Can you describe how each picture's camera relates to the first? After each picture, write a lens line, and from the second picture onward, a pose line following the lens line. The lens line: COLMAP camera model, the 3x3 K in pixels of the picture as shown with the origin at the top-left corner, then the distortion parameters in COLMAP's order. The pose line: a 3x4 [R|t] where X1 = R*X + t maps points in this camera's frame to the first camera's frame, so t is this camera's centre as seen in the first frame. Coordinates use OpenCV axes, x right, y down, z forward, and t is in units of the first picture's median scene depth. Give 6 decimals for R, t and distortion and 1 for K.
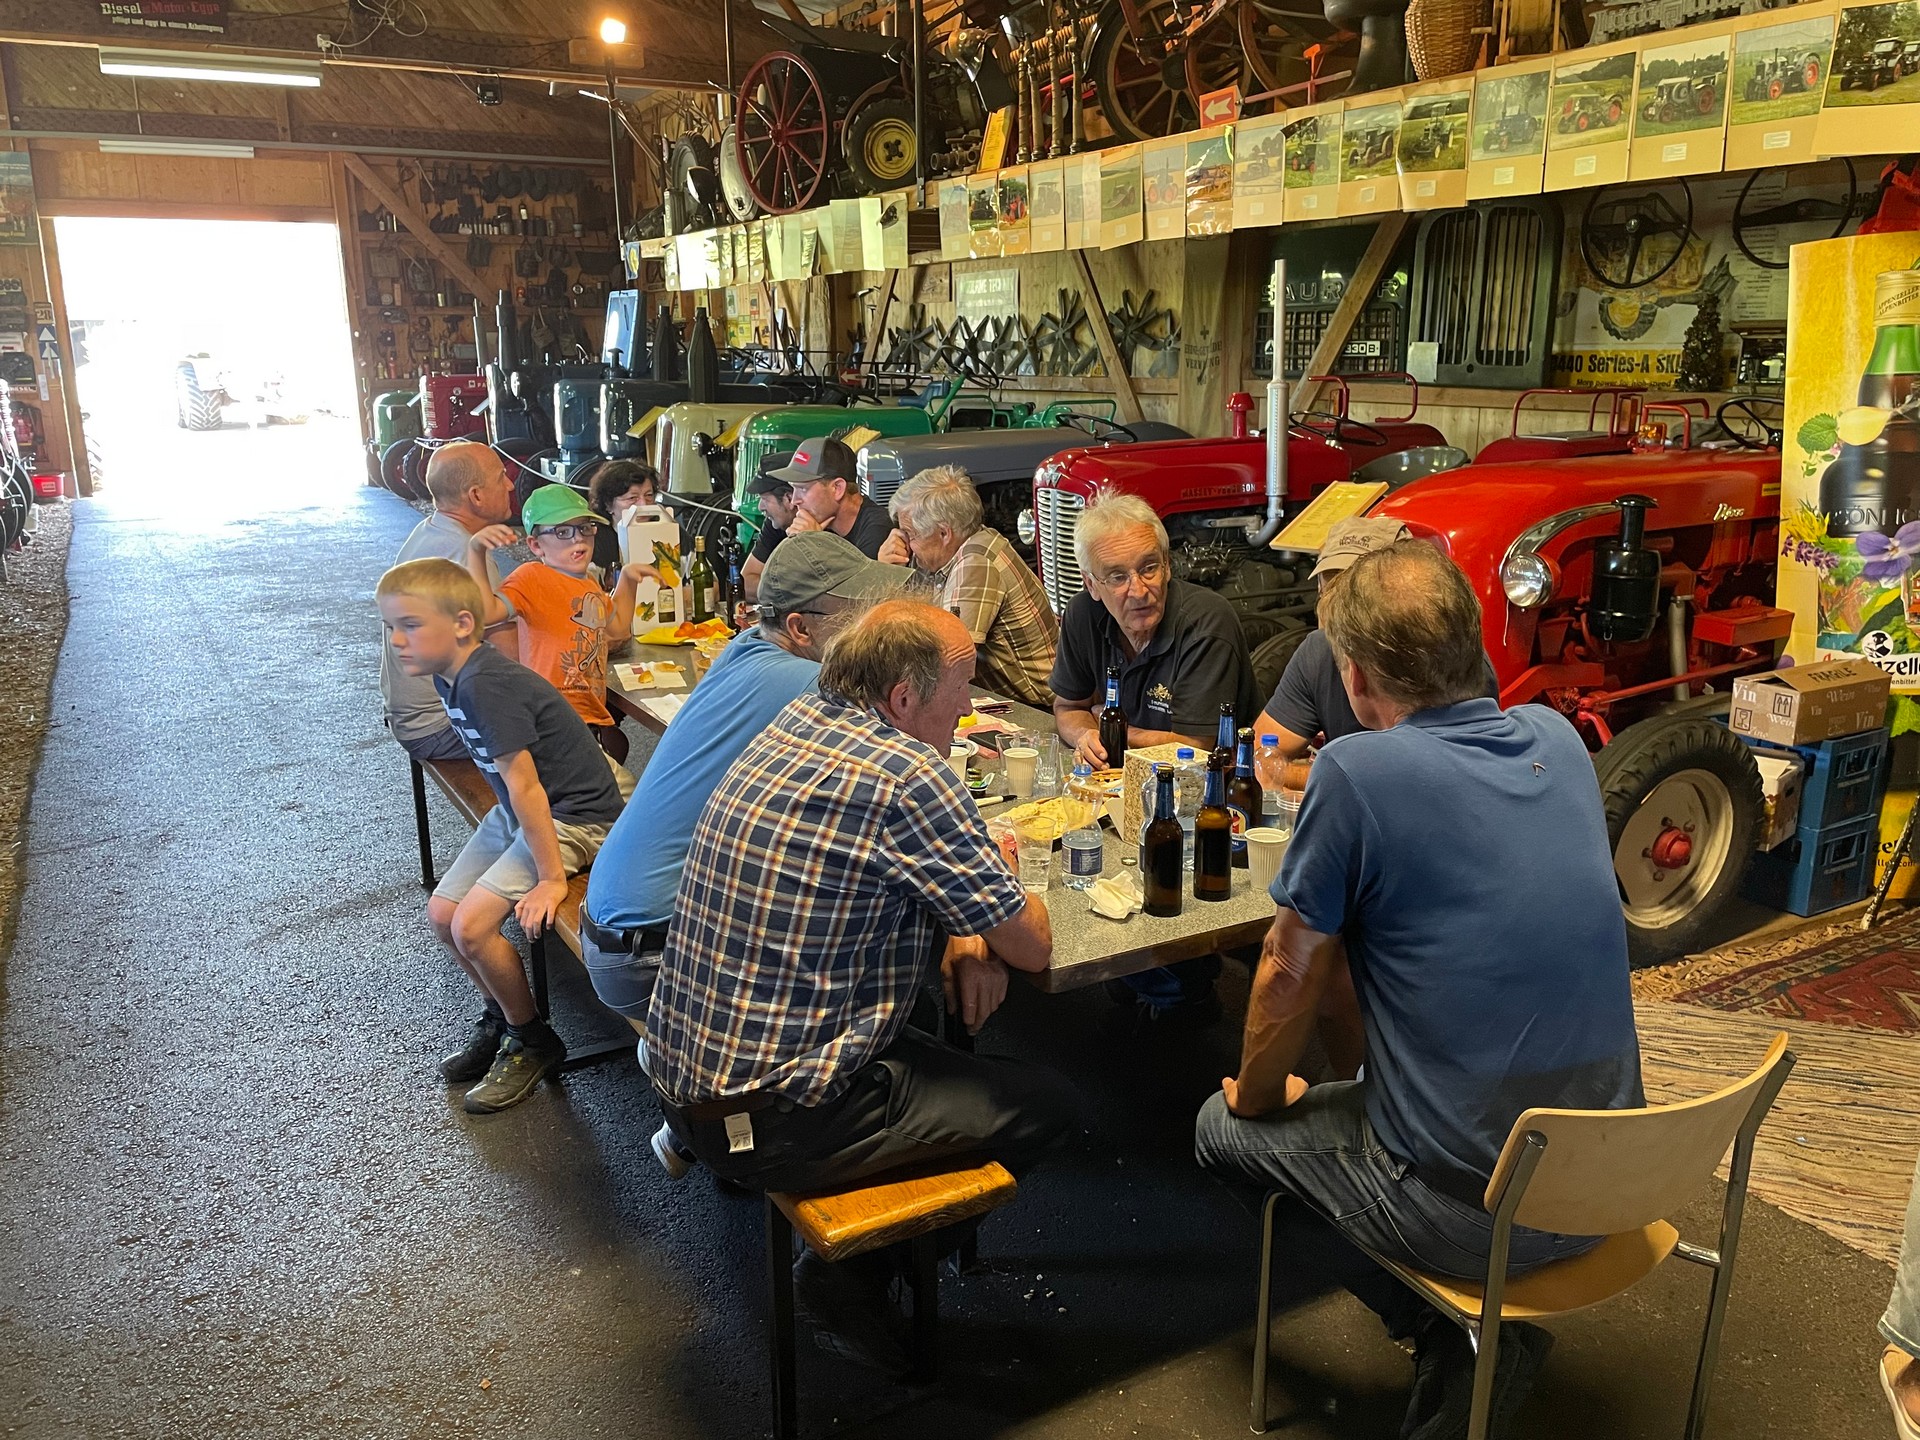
lens RADIAL K [[1487.1, 0, 963.3], [0, 1487.1, 726.6], [0, 0, 1]] dist [0.053595, -0.076544]
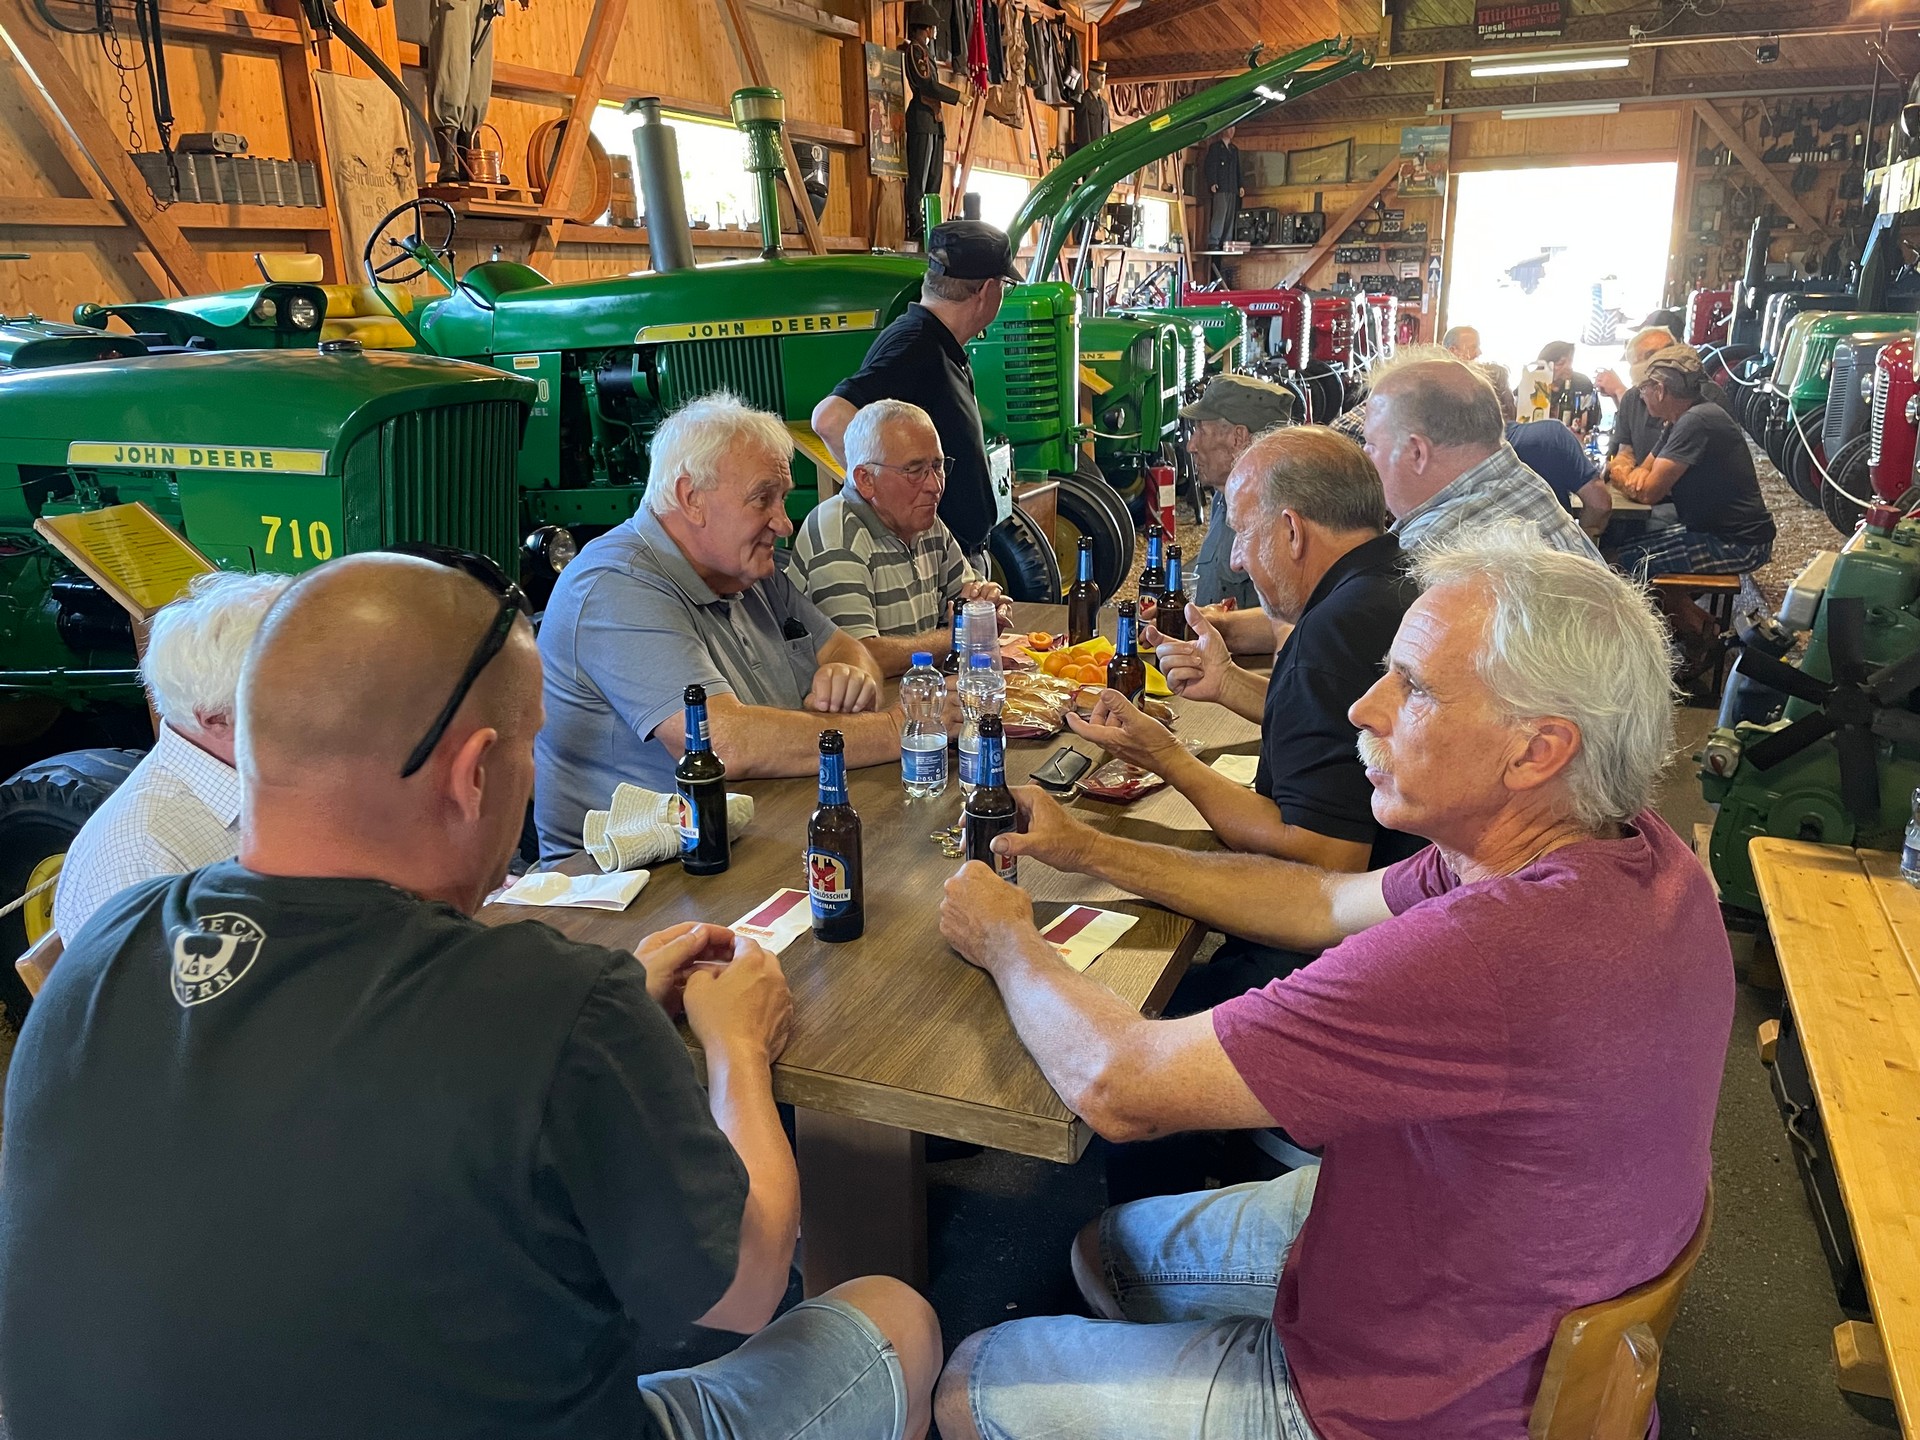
lens RADIAL K [[1487.1, 0, 970.6], [0, 1487.1, 752.2], [0, 0, 1]] dist [0.053595, -0.076544]
pose [[0.634363, 0.222275, -0.740390, 0.266600], [-0.174384, 0.974229, 0.143065, 0.058164], [0.753110, 0.038357, 0.656776, -0.227077]]
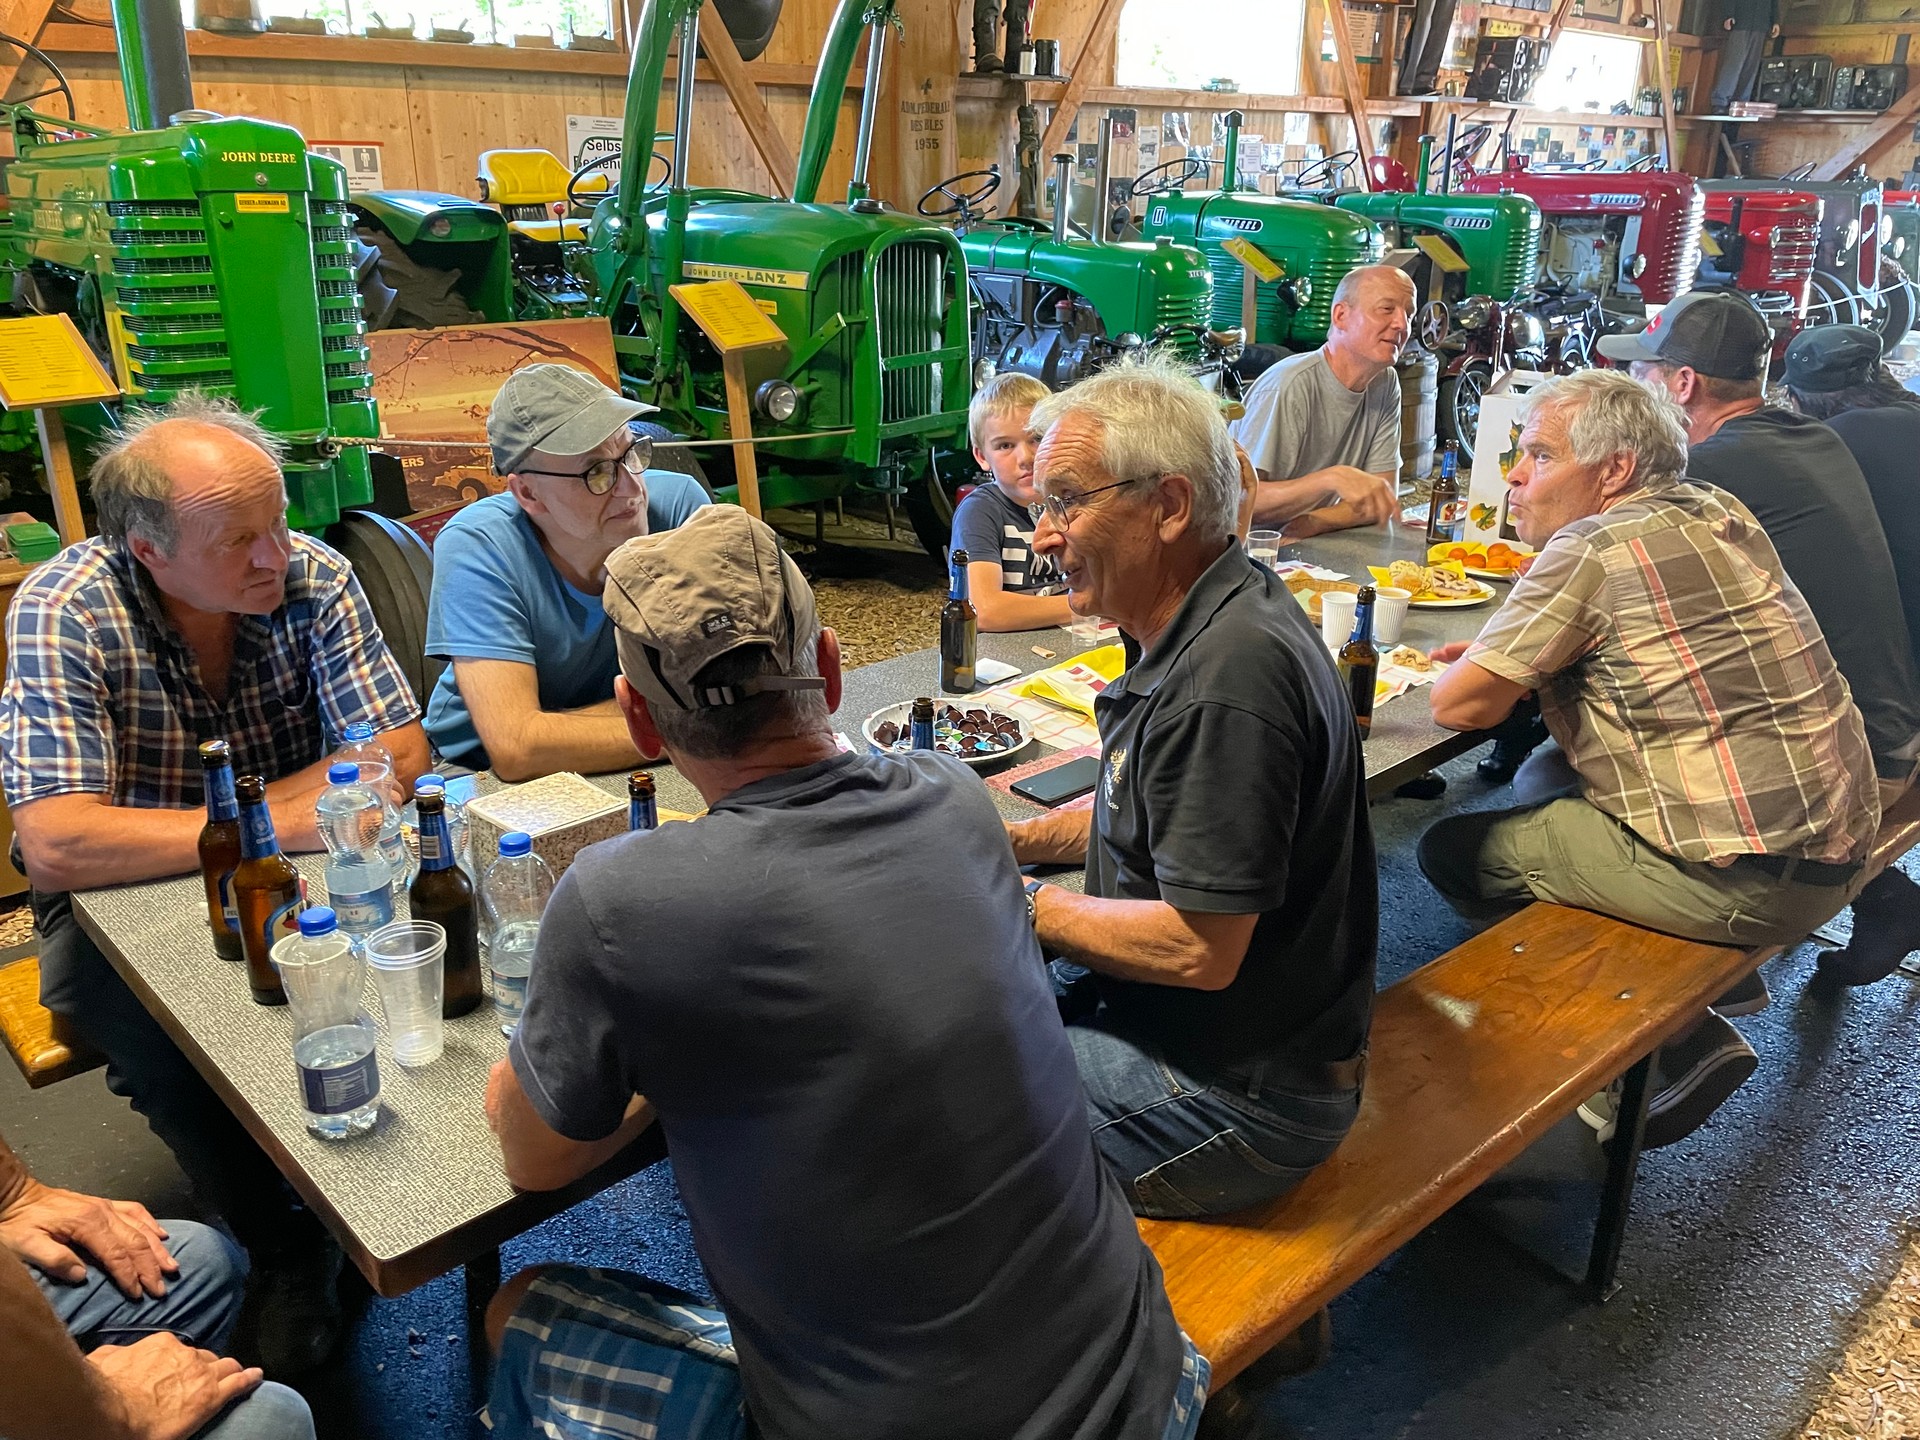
lens RADIAL K [[1487.1, 0, 953.6], [0, 1487.1, 715.1], [0, 0, 1]] dist [0.053595, -0.076544]
pose [[0.260122, 0.348263, -0.900583, 0.137948], [-0.253539, 0.924598, 0.284318, -0.043673], [0.931694, 0.154375, 0.328807, 0.180405]]
